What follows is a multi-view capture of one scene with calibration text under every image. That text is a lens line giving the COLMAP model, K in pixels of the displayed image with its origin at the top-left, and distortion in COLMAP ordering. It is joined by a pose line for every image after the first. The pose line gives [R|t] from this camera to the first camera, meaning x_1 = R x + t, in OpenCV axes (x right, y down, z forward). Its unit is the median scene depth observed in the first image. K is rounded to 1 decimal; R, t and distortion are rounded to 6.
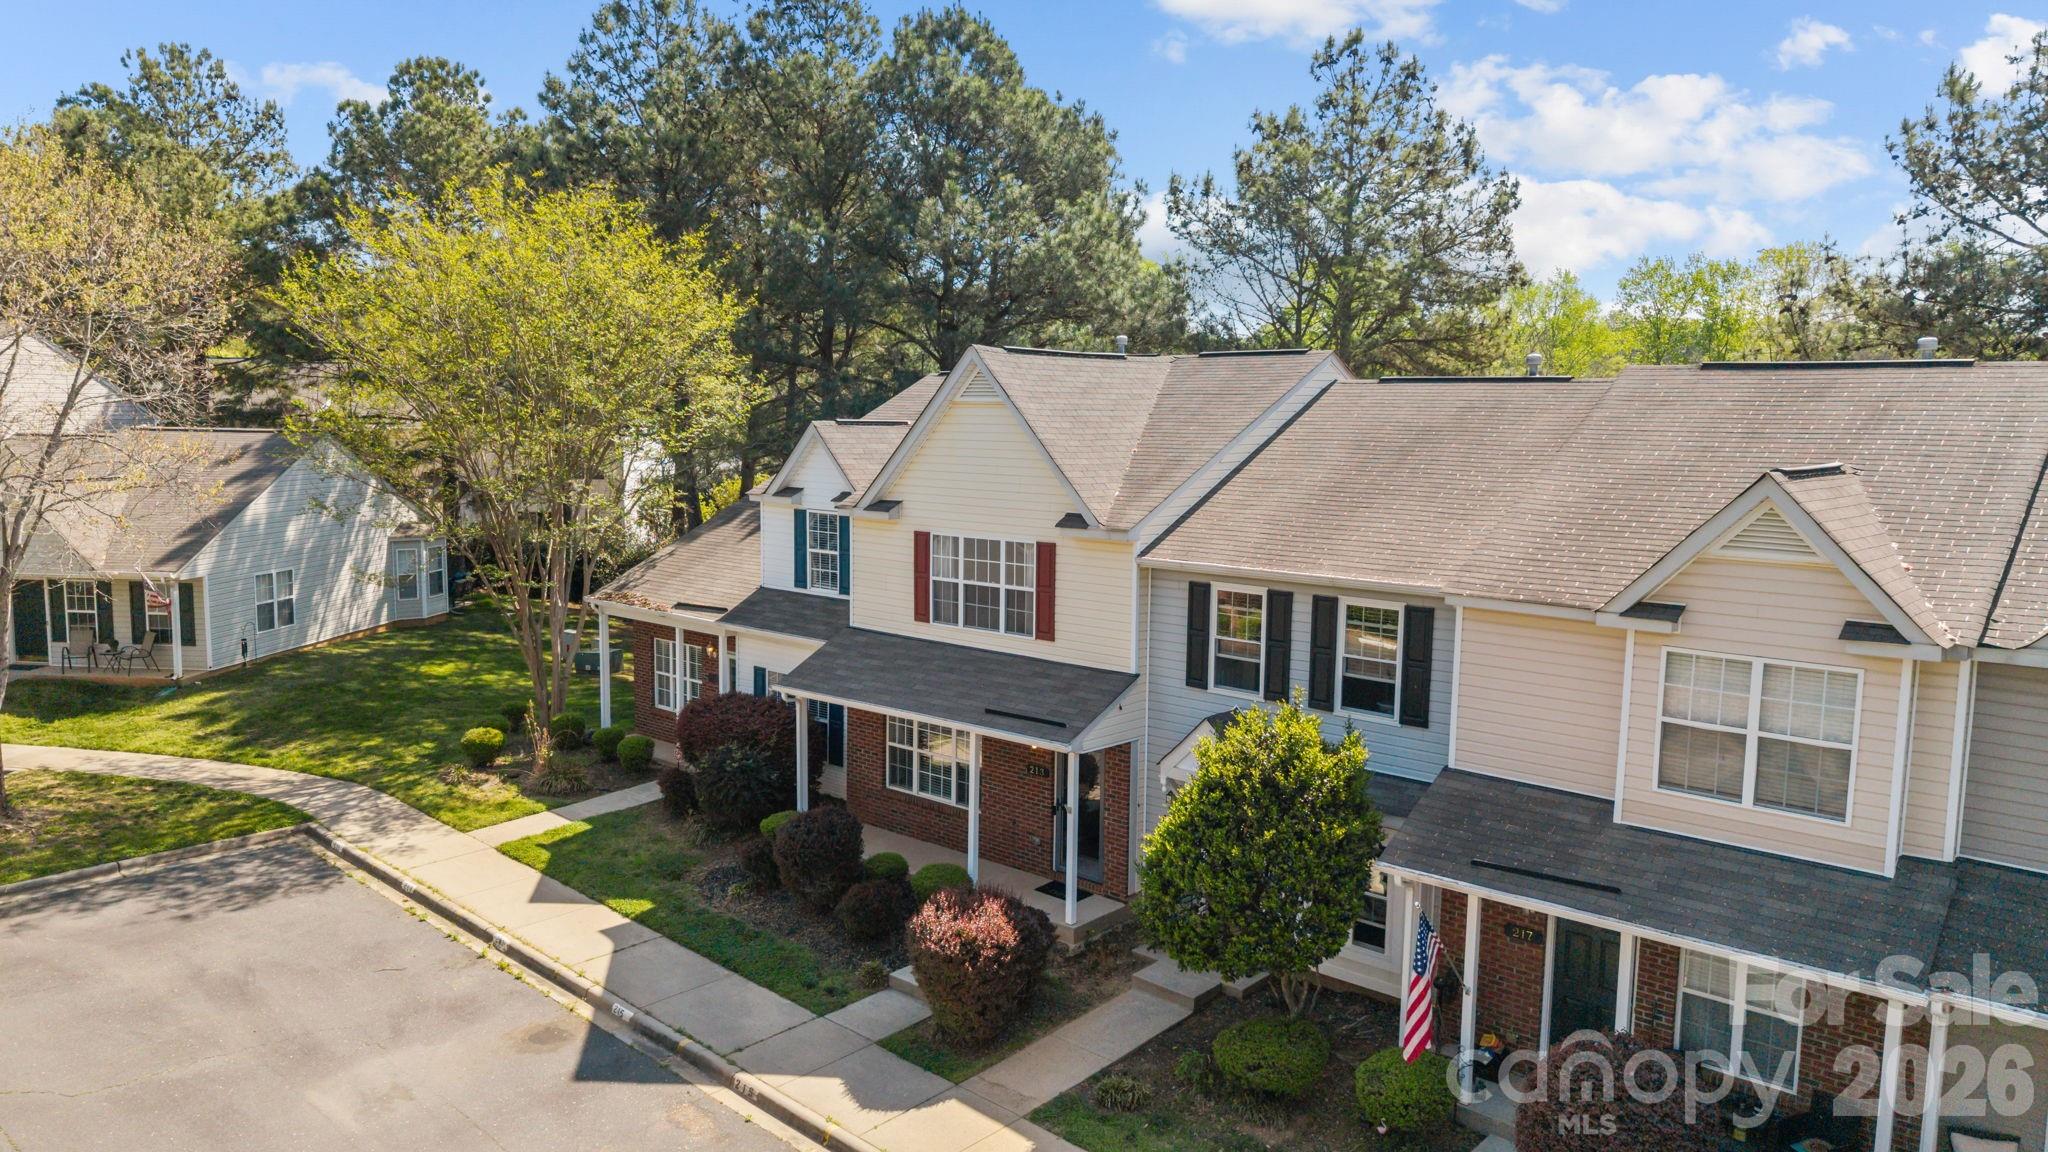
lens RADIAL K [[1364.6, 0, 1024.0], [0, 1364.6, 576.0], [0, 0, 1]] dist [0.028796, -0.032112]
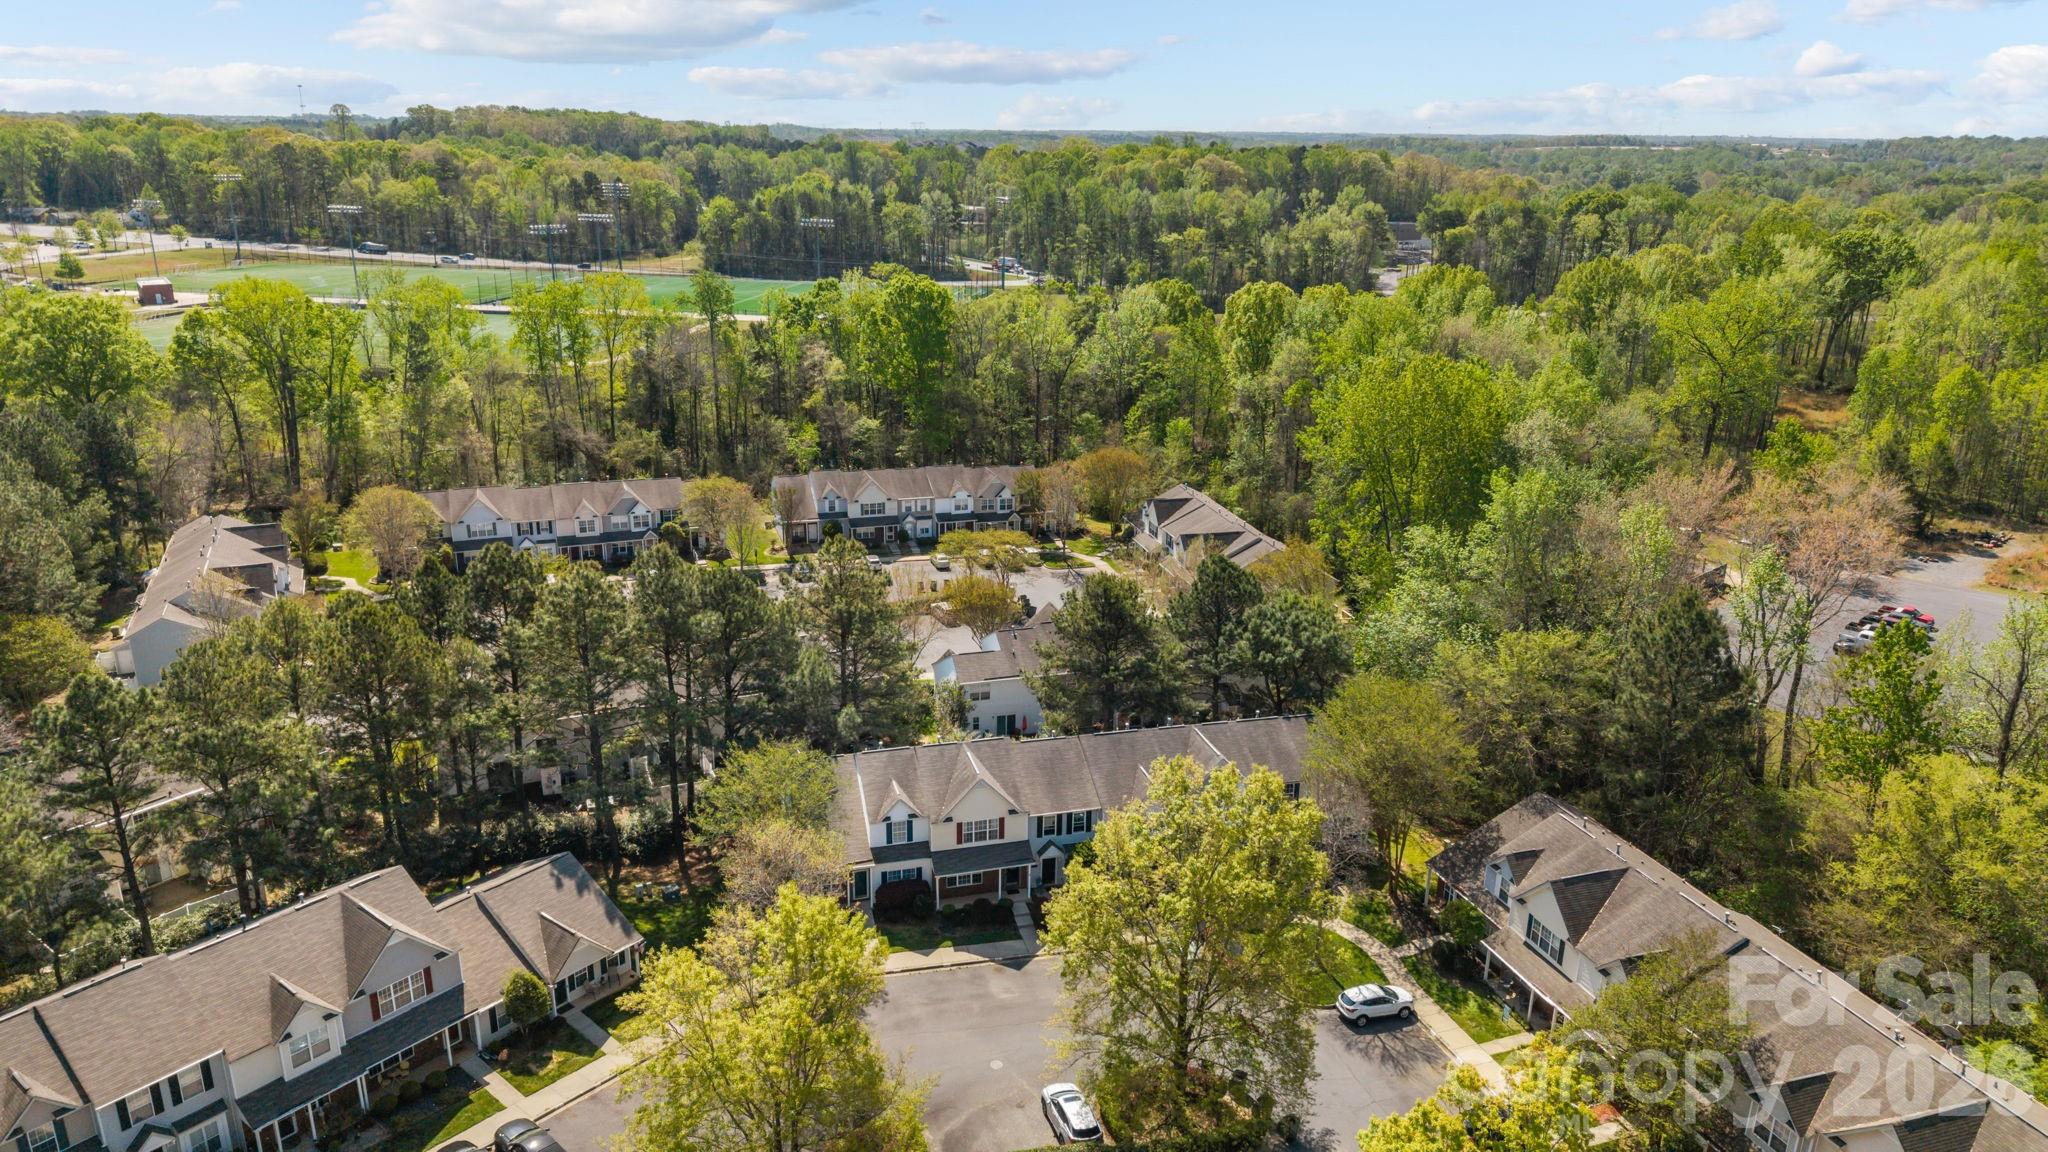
lens RADIAL K [[1360.5, 0, 1029.1], [0, 1360.5, 564.9], [0, 0, 1]] dist [0.042133, -0.041693]
pose [[0.556546, -0.272488, 0.784861, -2.990330], [0.091990, 0.959088, 0.267746, -1.870500], [-0.825708, -0.076813, 0.558843, -1.337473]]
